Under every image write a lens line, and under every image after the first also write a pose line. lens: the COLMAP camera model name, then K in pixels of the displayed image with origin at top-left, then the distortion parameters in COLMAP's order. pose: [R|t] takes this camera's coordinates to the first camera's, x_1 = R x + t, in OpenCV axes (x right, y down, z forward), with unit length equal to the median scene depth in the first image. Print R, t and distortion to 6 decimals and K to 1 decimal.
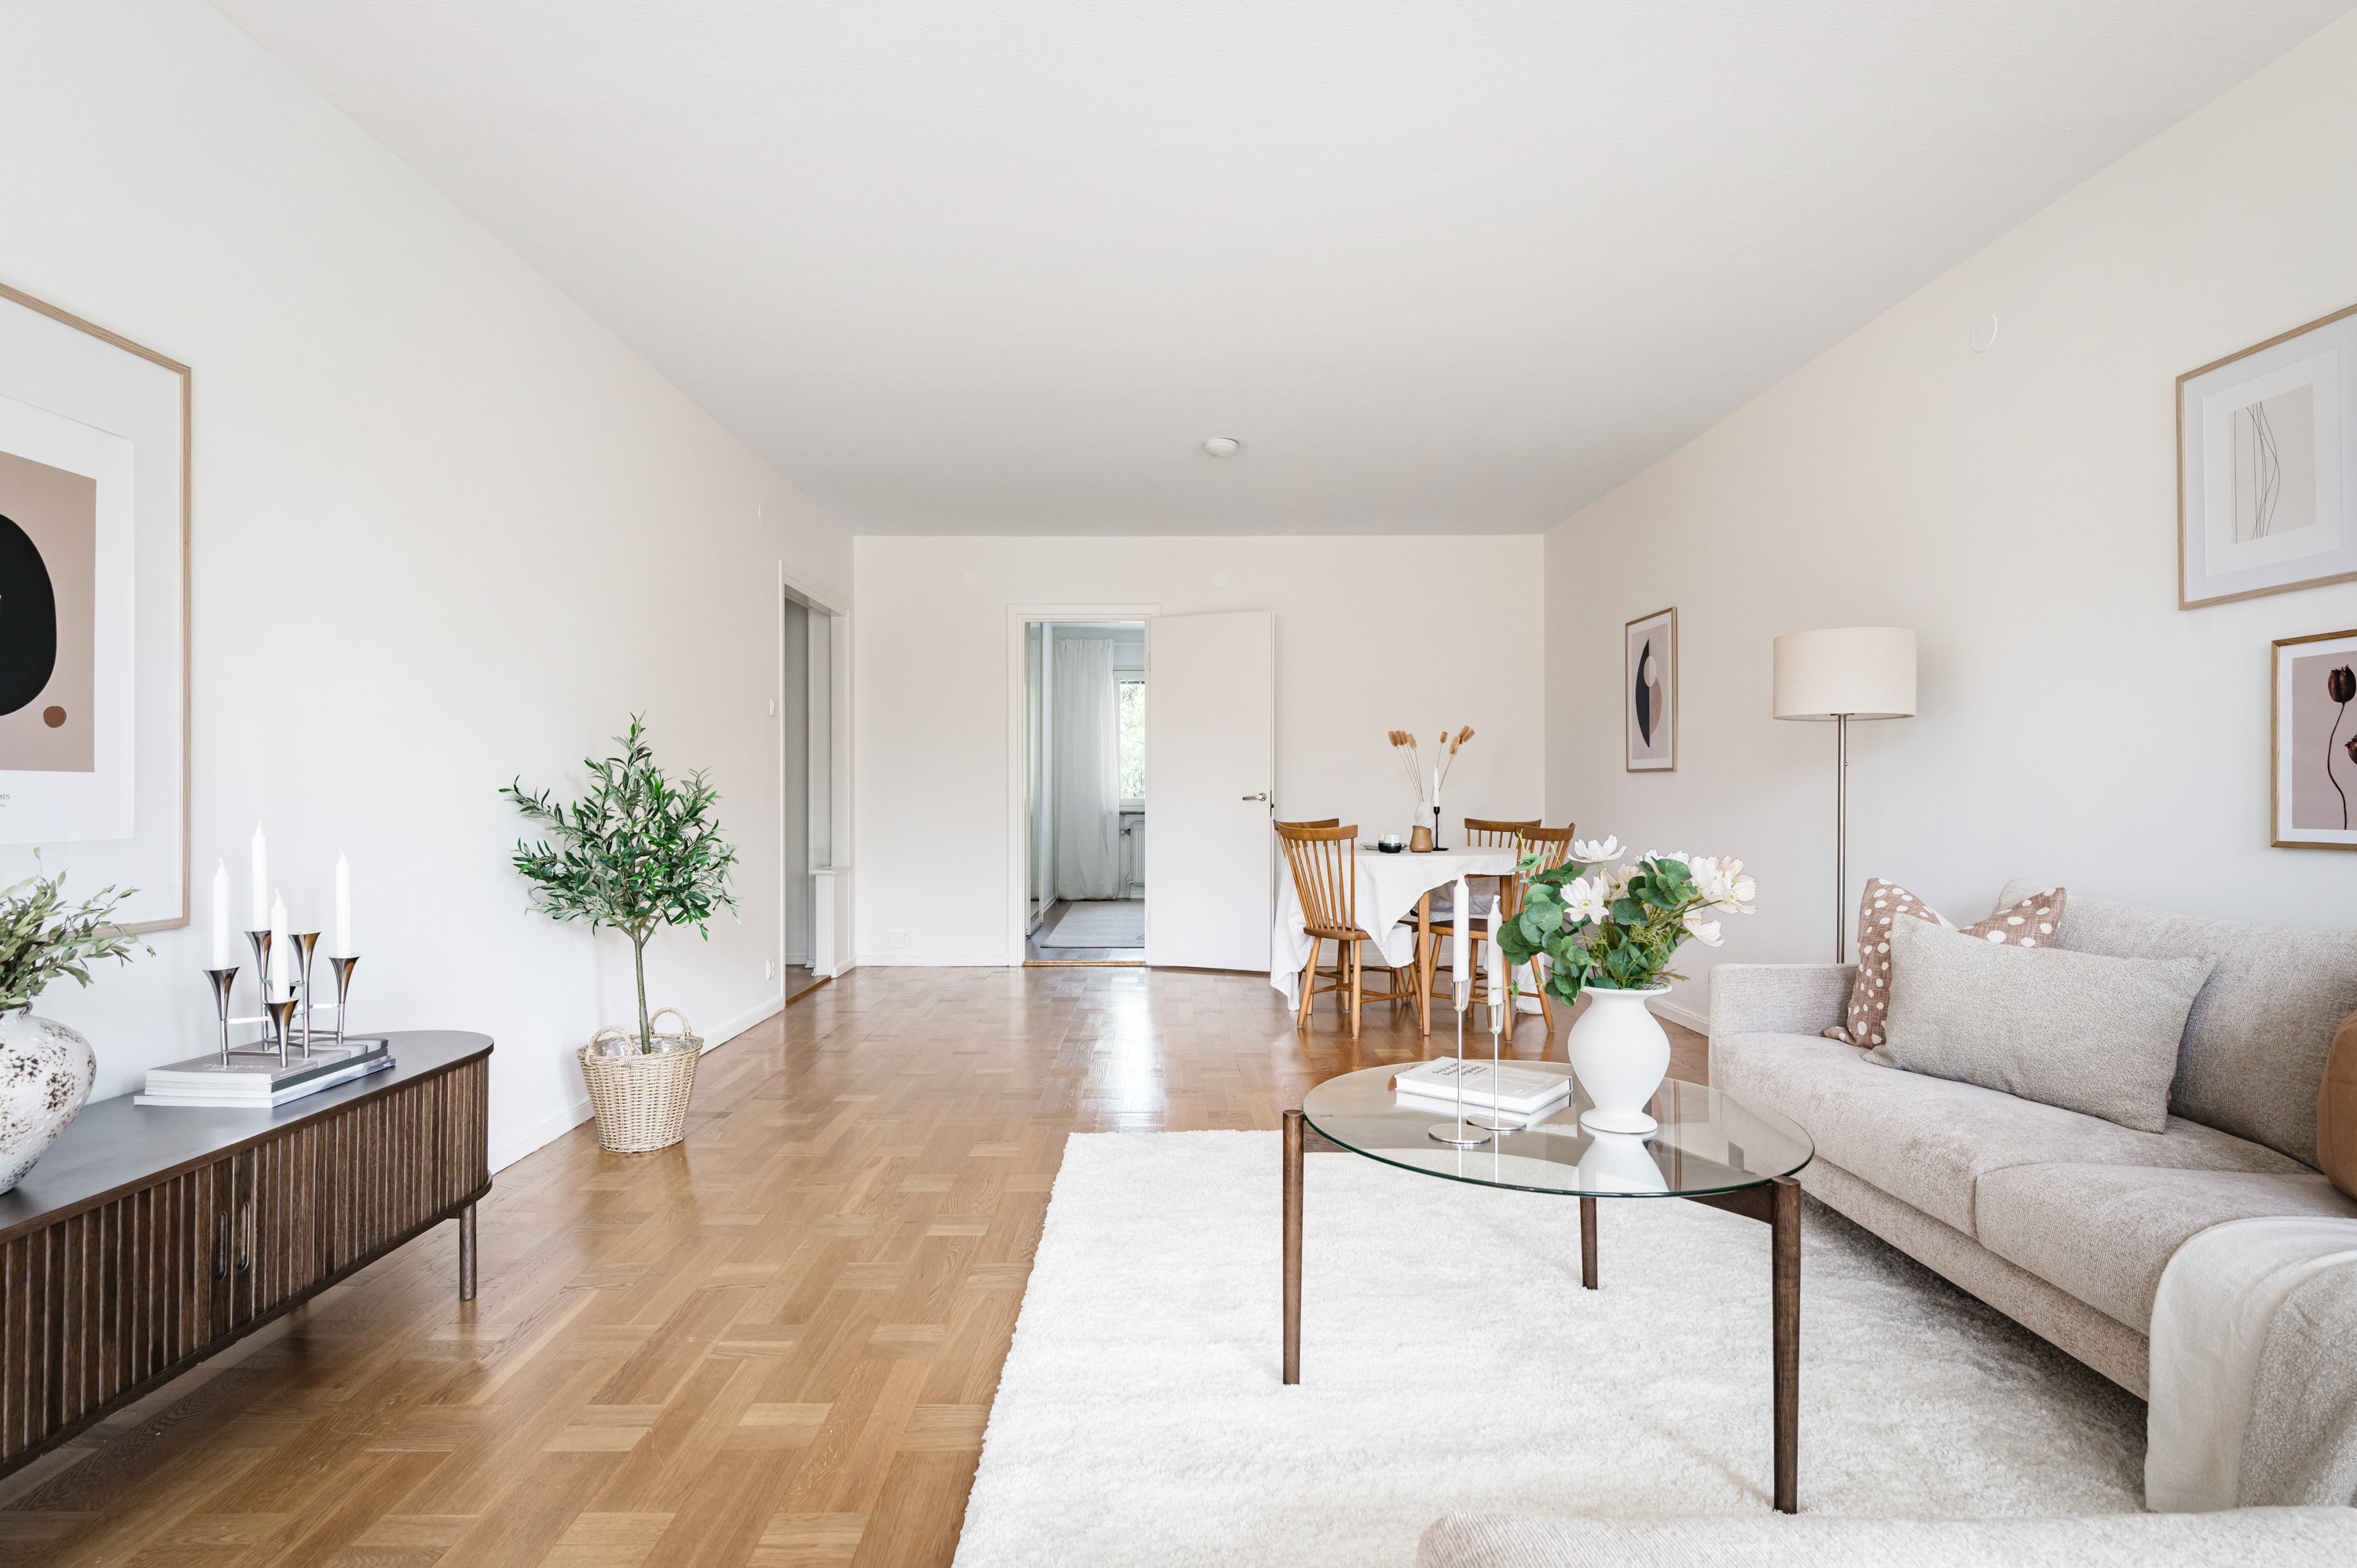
lens RADIAL K [[1154.0, 0, 1178.8], [0, 1154.0, 779.5], [0, 0, 1]] dist [-0.000057, -0.000009]
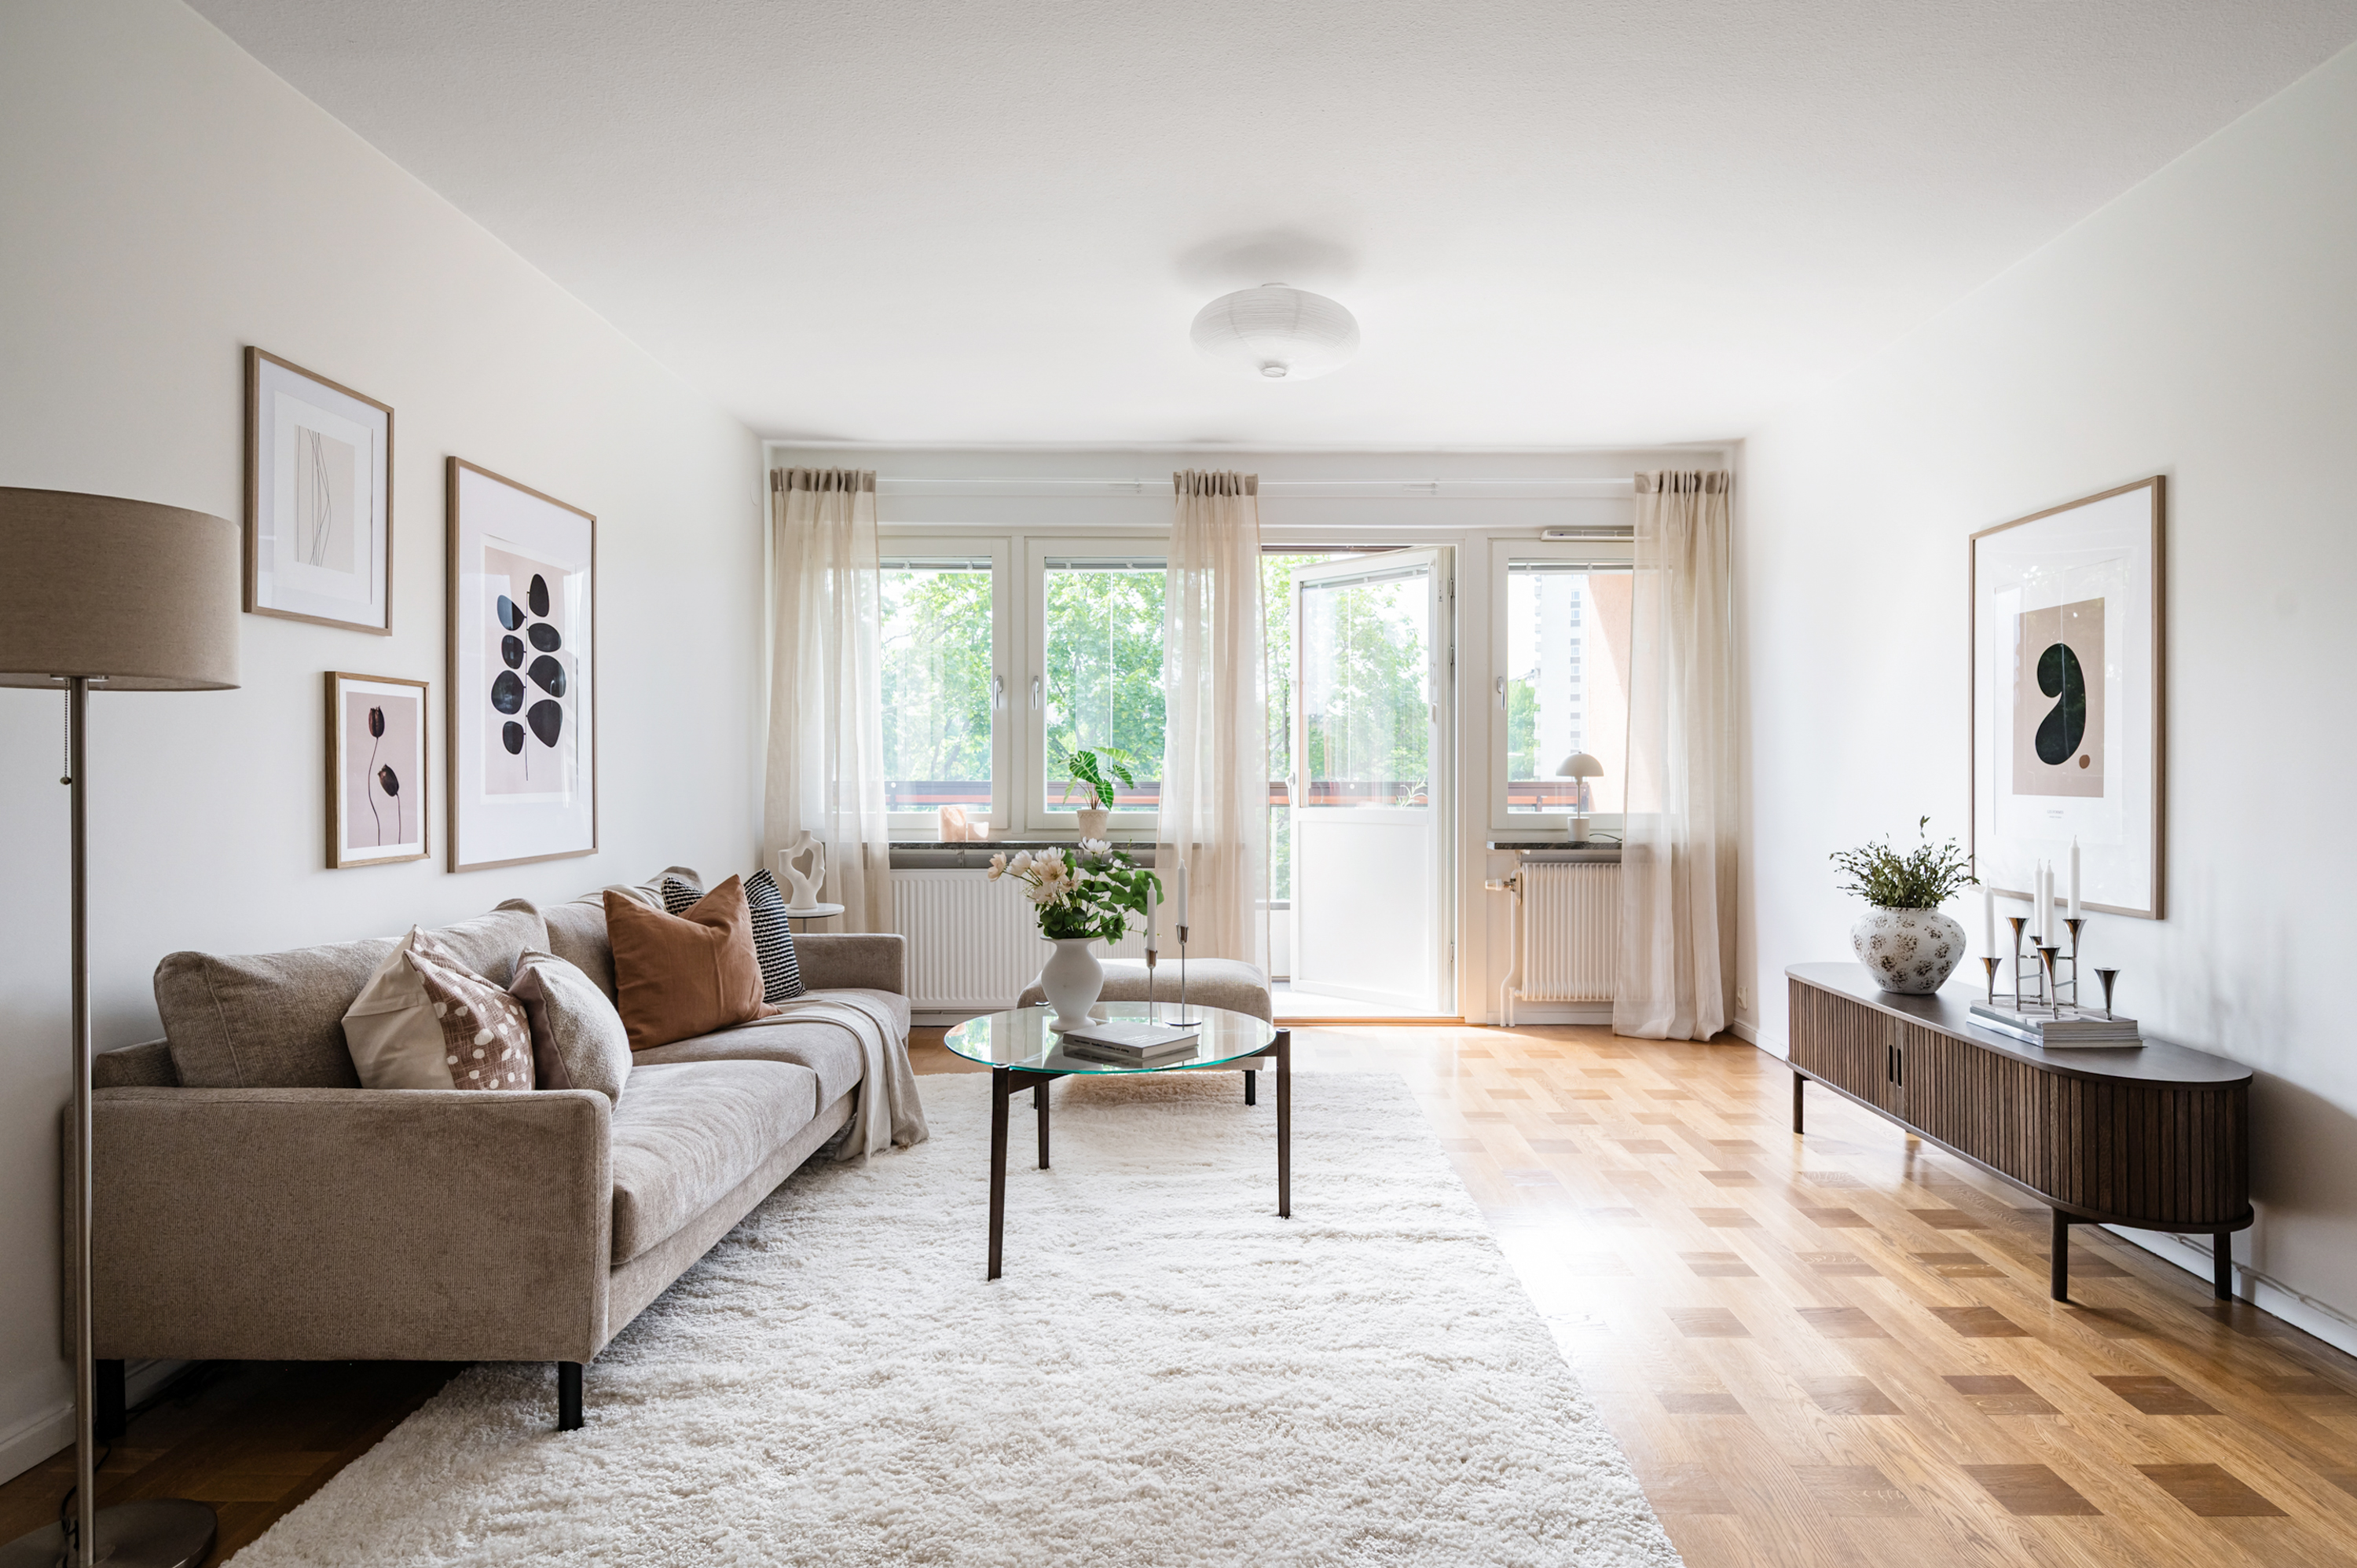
lens RADIAL K [[1213.9, 0, 1178.1], [0, 1213.9, 776.4], [0, 0, 1]] dist [-0.006205, 0.000038]
pose [[-0.999821, -0.000879, 0.018912, 0.201742], [-0.001001, 0.999979, -0.006401, -0.022983], [-0.018906, -0.006419, -0.999801, 2.550385]]
